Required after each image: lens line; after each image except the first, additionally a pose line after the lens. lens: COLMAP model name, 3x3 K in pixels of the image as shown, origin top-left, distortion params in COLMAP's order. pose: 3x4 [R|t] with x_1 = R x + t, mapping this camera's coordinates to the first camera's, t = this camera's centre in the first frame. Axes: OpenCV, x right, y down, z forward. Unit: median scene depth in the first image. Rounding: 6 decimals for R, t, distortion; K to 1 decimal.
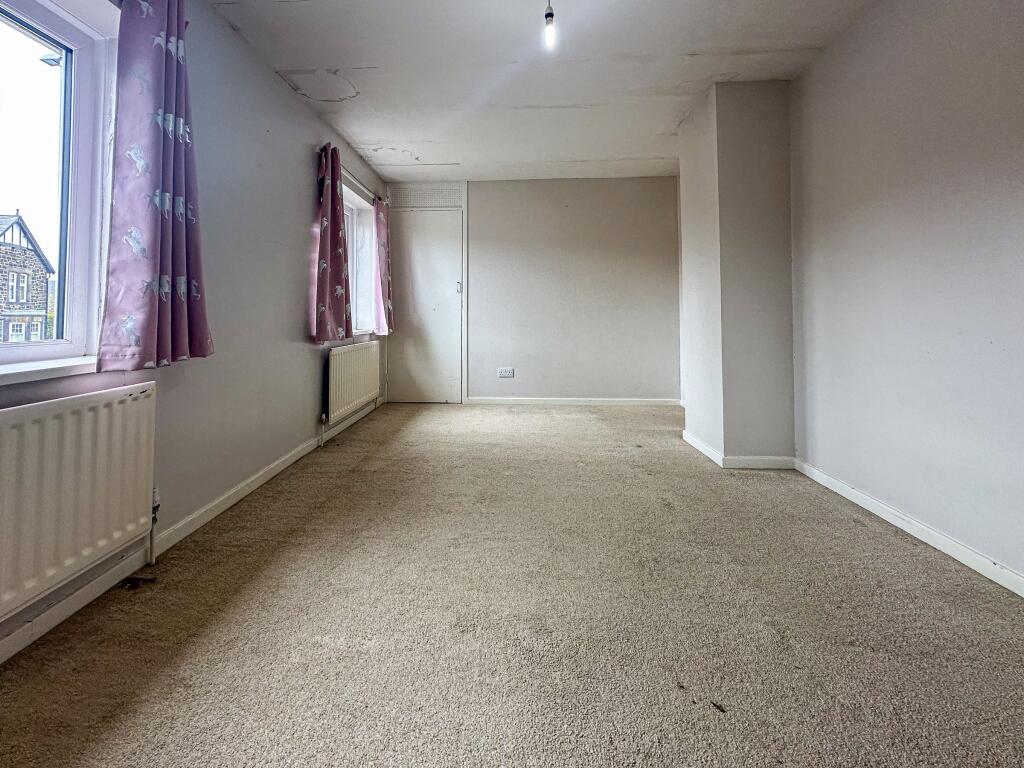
lens RADIAL K [[447.3, 0, 511.9], [0, 447.3, 347.5], [0, 0, 1]] dist [-0.002606, -0.000214]
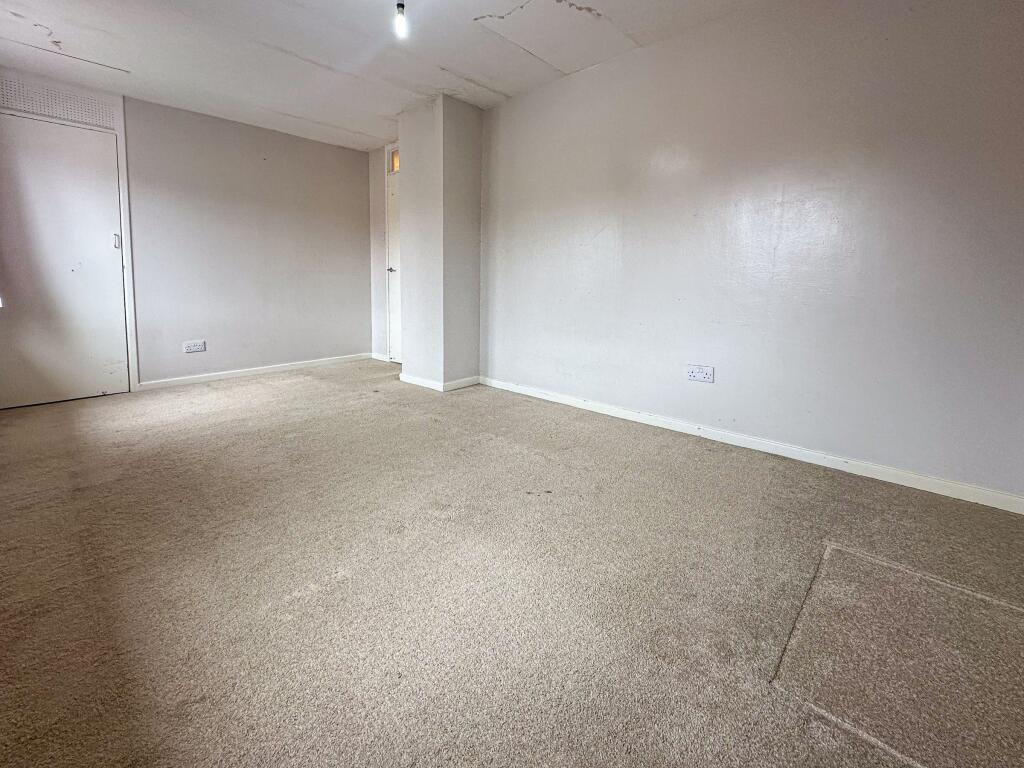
lens RADIAL K [[414.6, 0, 504.5], [0, 414.6, 385.6], [0, 0, 1]] dist [-0.002146, 0.000497]
pose [[0.645020, -0.184101, 0.741657, -0.352802], [0.050972, 0.978749, 0.198624, 0.001006], [-0.762463, -0.090312, 0.640697, 0.020836]]
